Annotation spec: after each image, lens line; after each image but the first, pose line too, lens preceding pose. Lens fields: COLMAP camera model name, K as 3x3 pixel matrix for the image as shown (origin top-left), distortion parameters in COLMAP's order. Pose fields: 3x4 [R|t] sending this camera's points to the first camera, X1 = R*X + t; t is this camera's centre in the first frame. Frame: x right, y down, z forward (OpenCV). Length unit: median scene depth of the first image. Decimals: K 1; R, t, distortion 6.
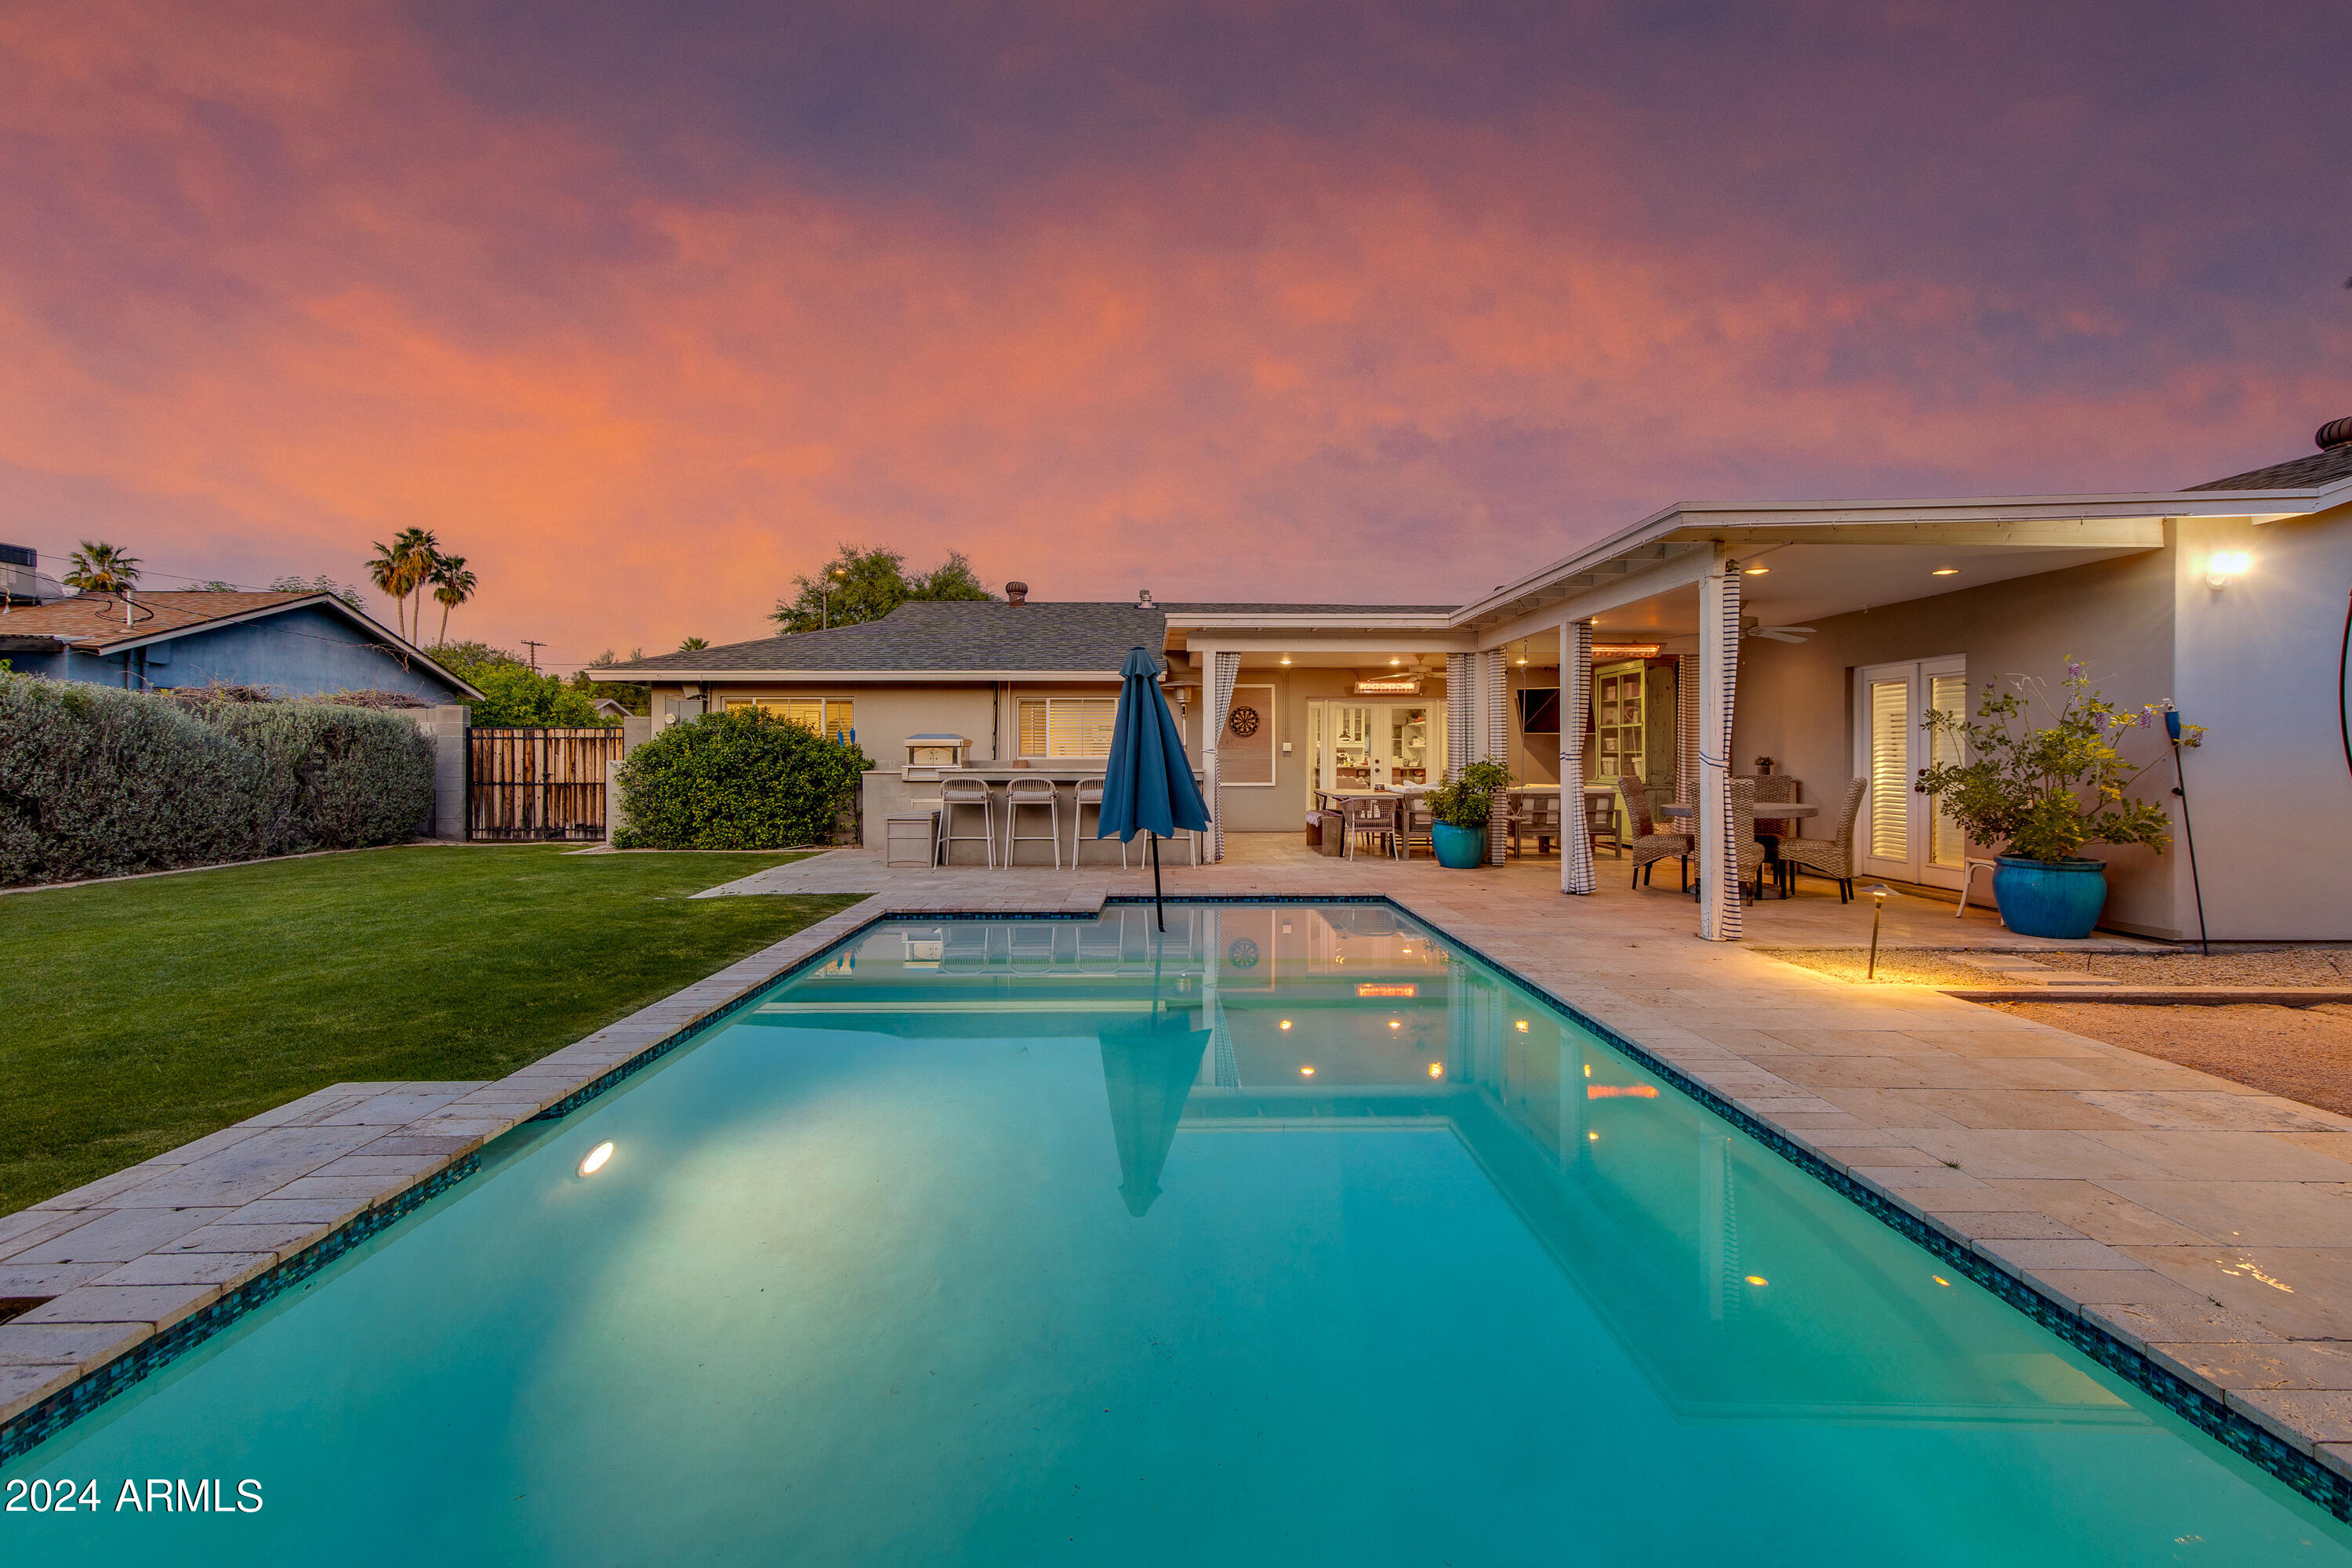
lens RADIAL K [[1044.8, 0, 1176.0], [0, 1044.8, 784.0], [0, 0, 1]] dist [0.001744, 0.000325]
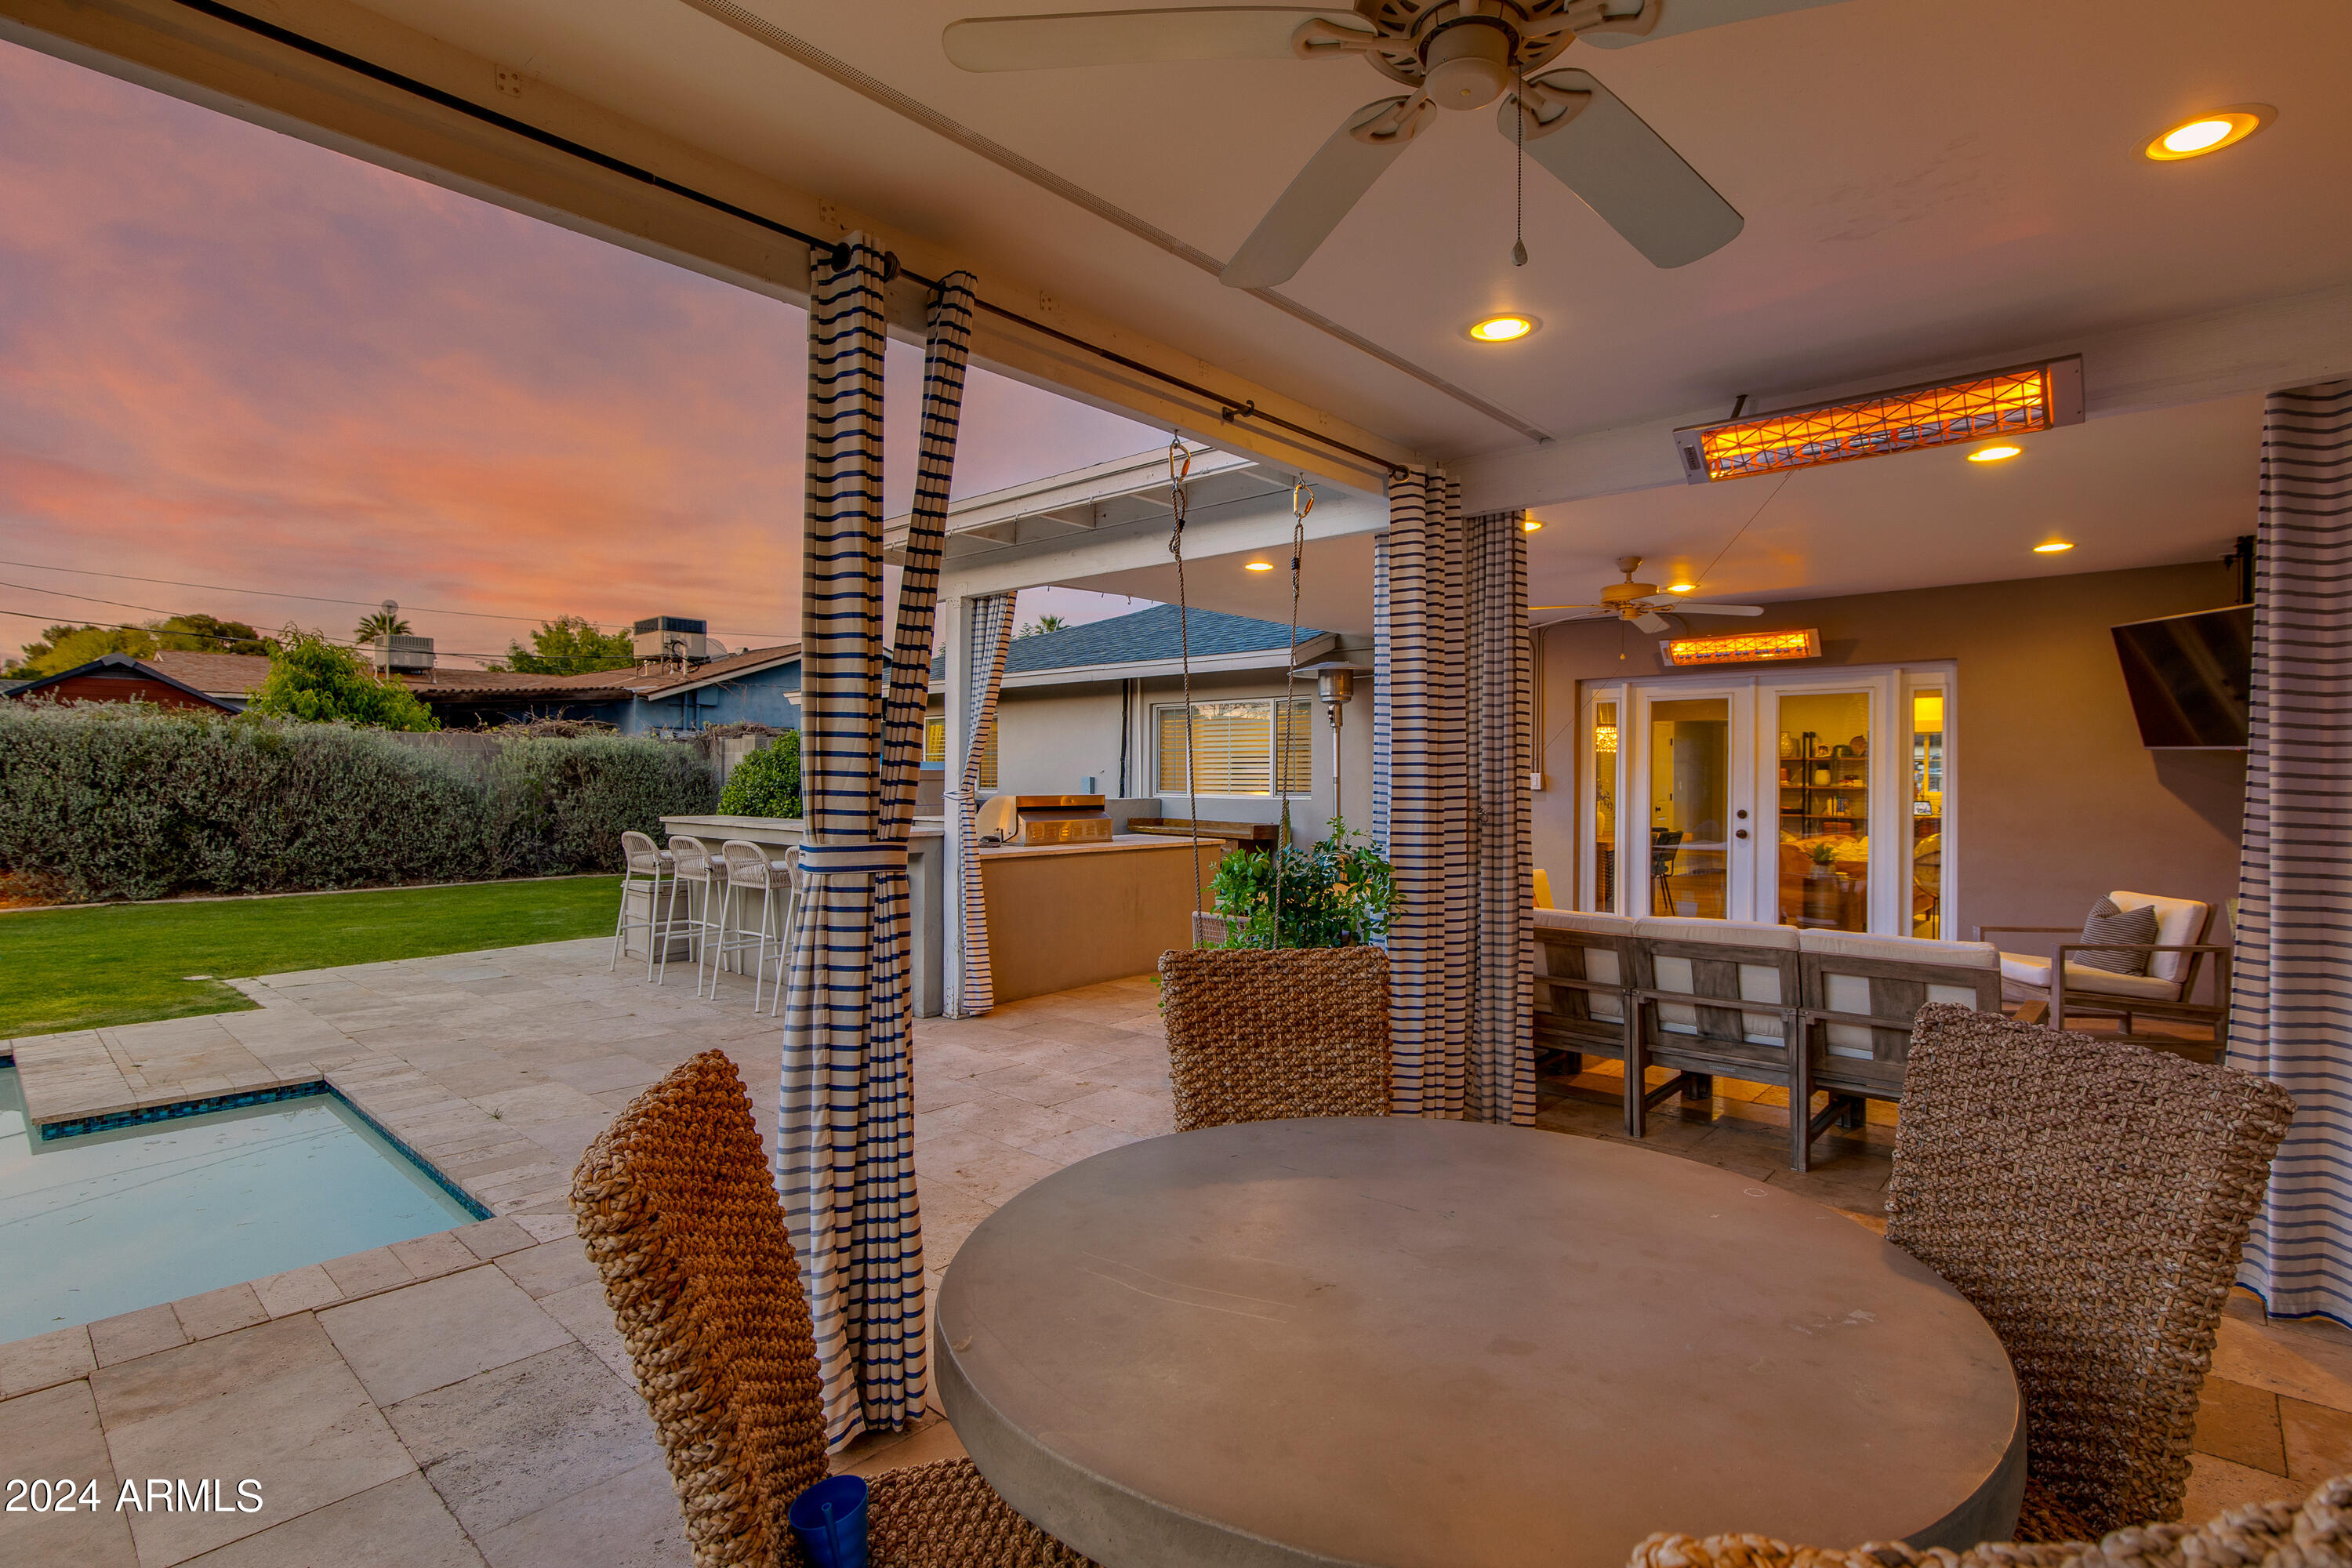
lens RADIAL K [[1112.5, 0, 1193.6], [0, 1112.5, 751.3], [0, 0, 1]] dist [0.001981, 0.000606]
pose [[0.723641, -0.010388, -0.690099, 0.354353], [-0.022831, 0.998979, -0.038979, -0.026151], [0.689799, 0.043963, 0.722665, 0.508138]]
